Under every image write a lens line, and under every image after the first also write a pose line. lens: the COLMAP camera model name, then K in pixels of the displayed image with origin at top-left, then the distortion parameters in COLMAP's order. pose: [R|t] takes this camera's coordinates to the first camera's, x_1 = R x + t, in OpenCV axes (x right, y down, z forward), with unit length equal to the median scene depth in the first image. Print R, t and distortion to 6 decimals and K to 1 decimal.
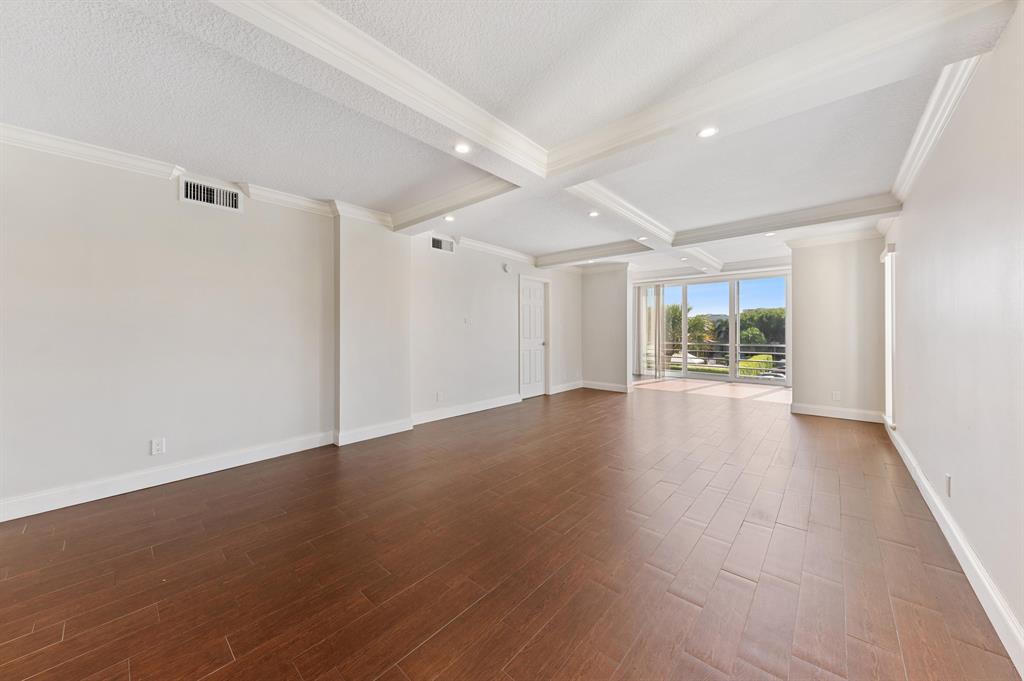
lens RADIAL K [[355.3, 0, 516.9], [0, 355.3, 328.4], [0, 0, 1]] dist [0.000789, 0.000019]
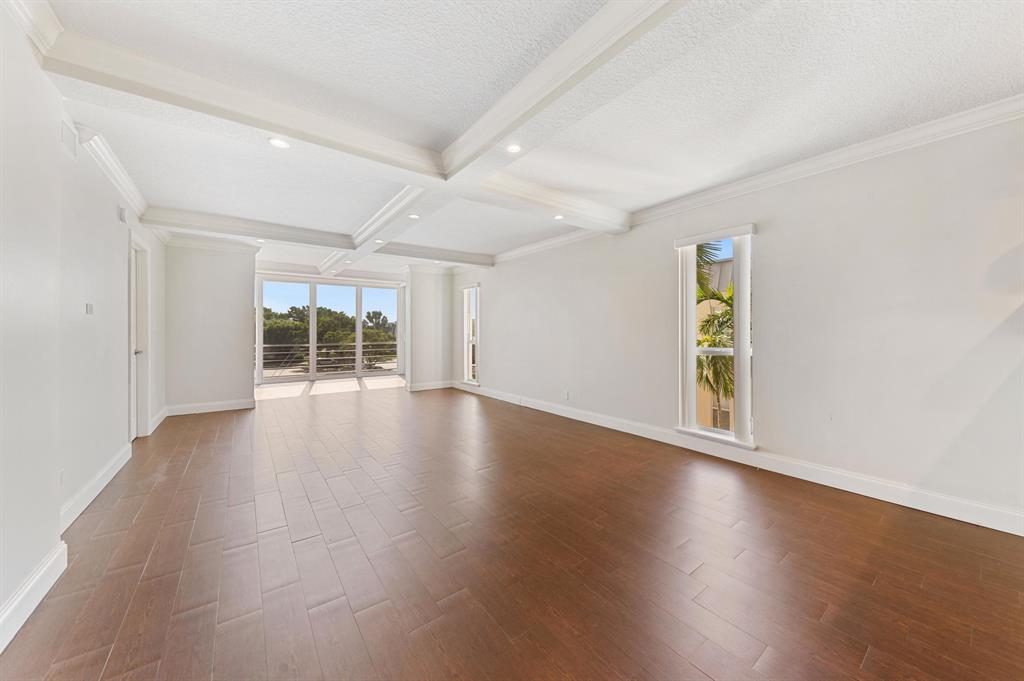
lens RADIAL K [[365.0, 0, 506.2], [0, 365.0, 332.6], [0, 0, 1]] dist [0.000109, -0.000055]
pose [[0.213717, 0.000902, 0.976895, -0.459896], [-0.007518, 0.999971, 0.000721, 0.006559], [-0.976867, -0.007498, 0.213717, 0.312426]]
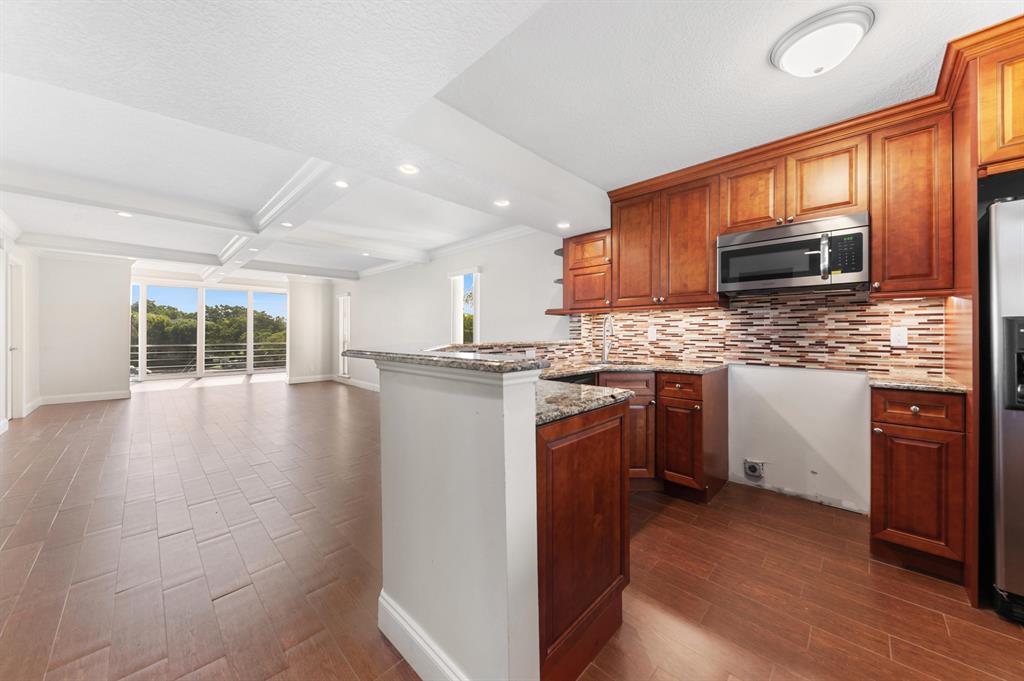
lens RADIAL K [[362.7, 0, 515.3], [0, 362.7, 334.4], [0, 0, 1]] dist [0.000696, -0.002871]
pose [[0.040693, 0.000727, 0.999171, -0.726732], [-0.009109, 0.999958, -0.000357, 0.005385], [-0.999130, -0.009087, 0.040698, -0.068165]]
